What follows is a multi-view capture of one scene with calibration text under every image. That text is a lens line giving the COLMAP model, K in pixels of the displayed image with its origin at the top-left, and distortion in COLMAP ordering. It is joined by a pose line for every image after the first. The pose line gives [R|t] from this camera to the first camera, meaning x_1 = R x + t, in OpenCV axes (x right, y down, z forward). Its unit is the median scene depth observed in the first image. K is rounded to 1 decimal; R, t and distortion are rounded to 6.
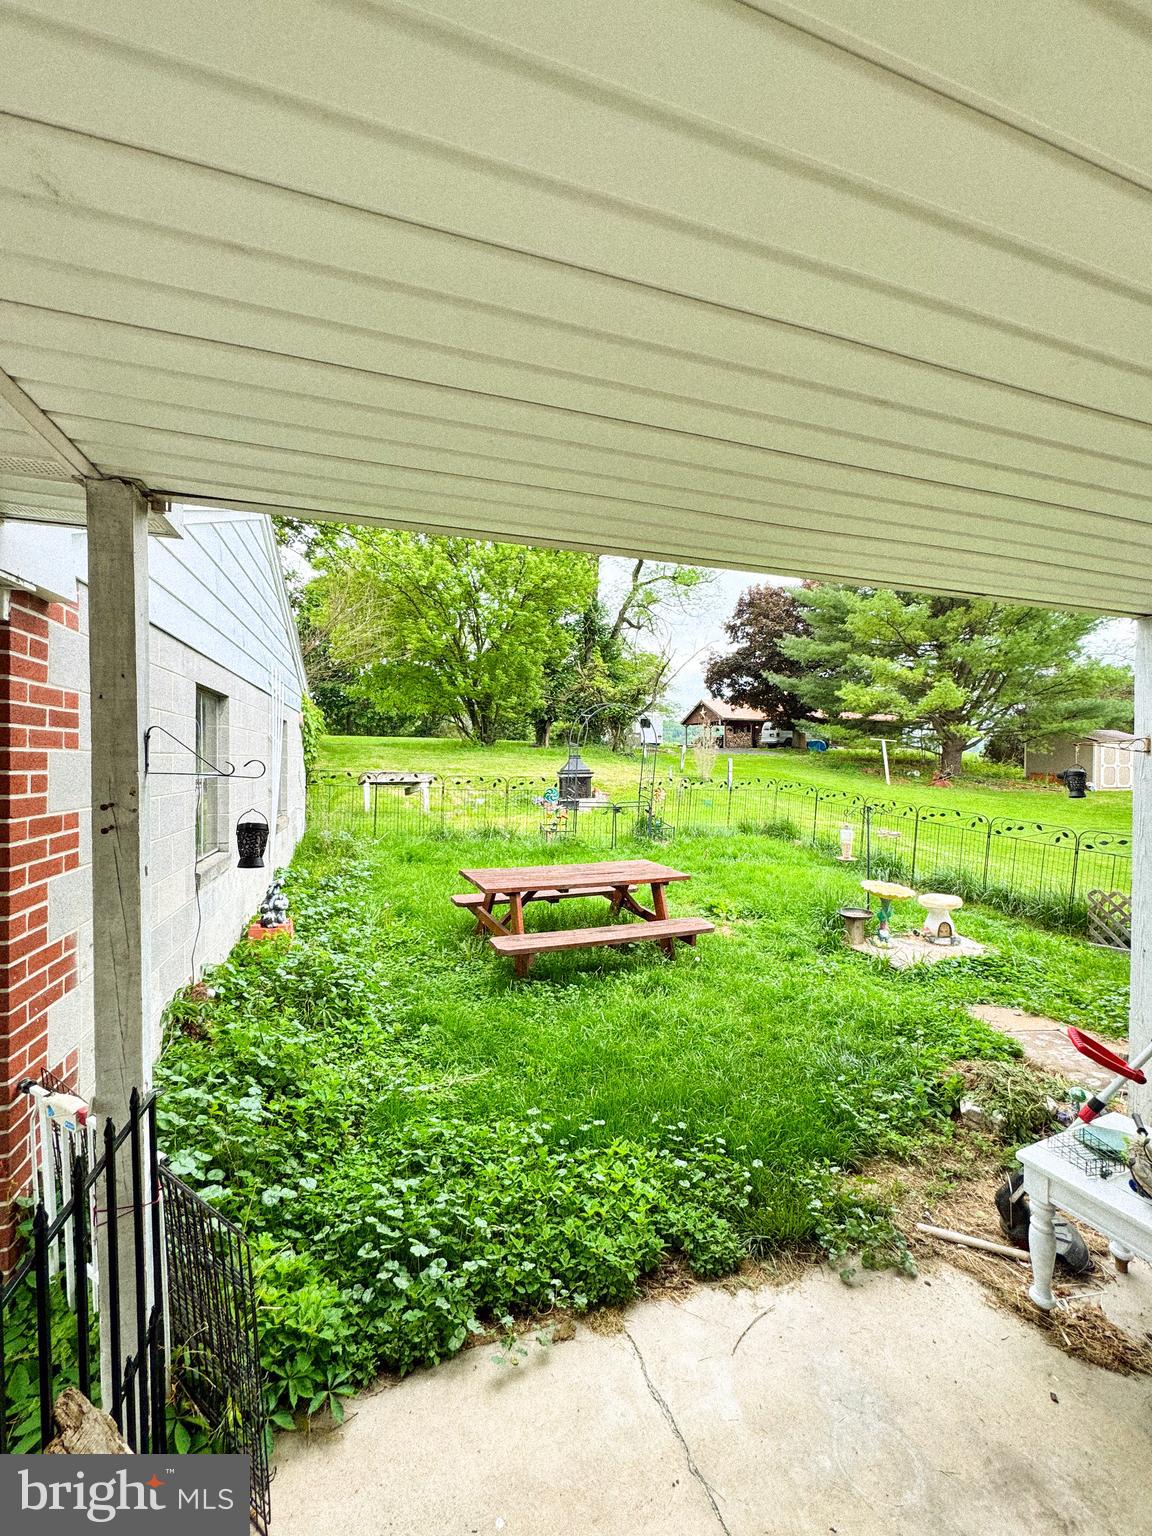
lens RADIAL K [[613.2, 0, 582.6], [0, 613.2, 765.2], [0, 0, 1]] dist [-0.006912, 0.000674]
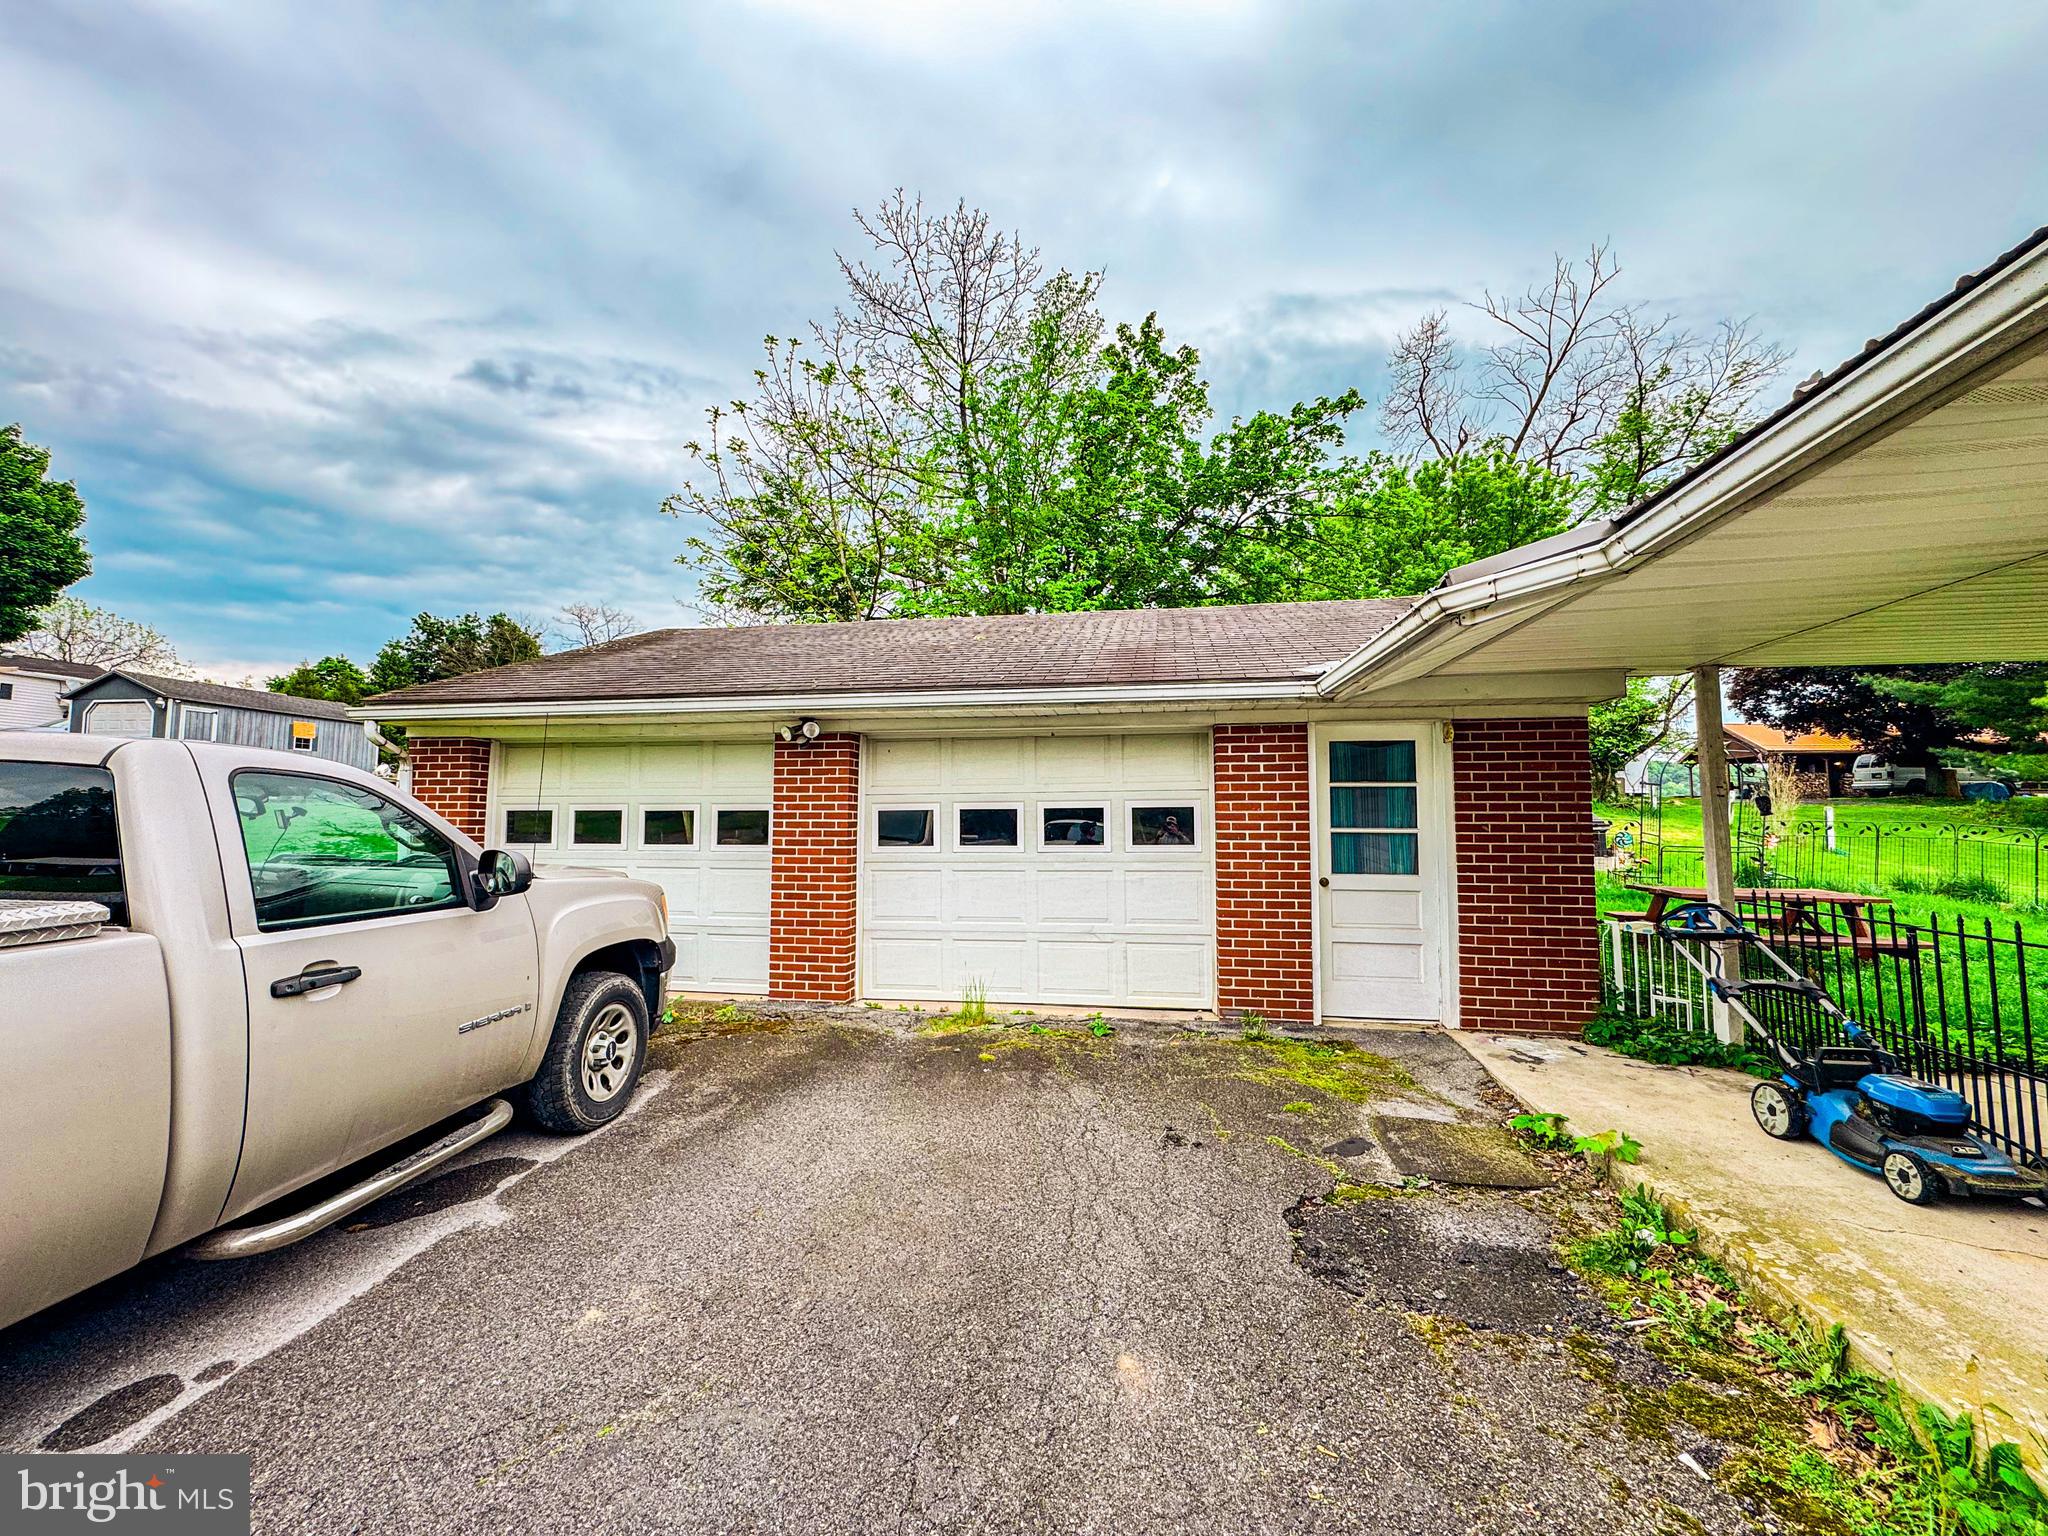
lens RADIAL K [[817.7, 0, 1008.7], [0, 817.7, 765.0], [0, 0, 1]] dist [-0.006912, 0.000674]
pose [[0.876081, -0.038281, -0.480642, -0.058728], [-0.001915, 0.996559, -0.082862, 0.008776], [0.482160, 0.073515, 0.872993, -0.118636]]
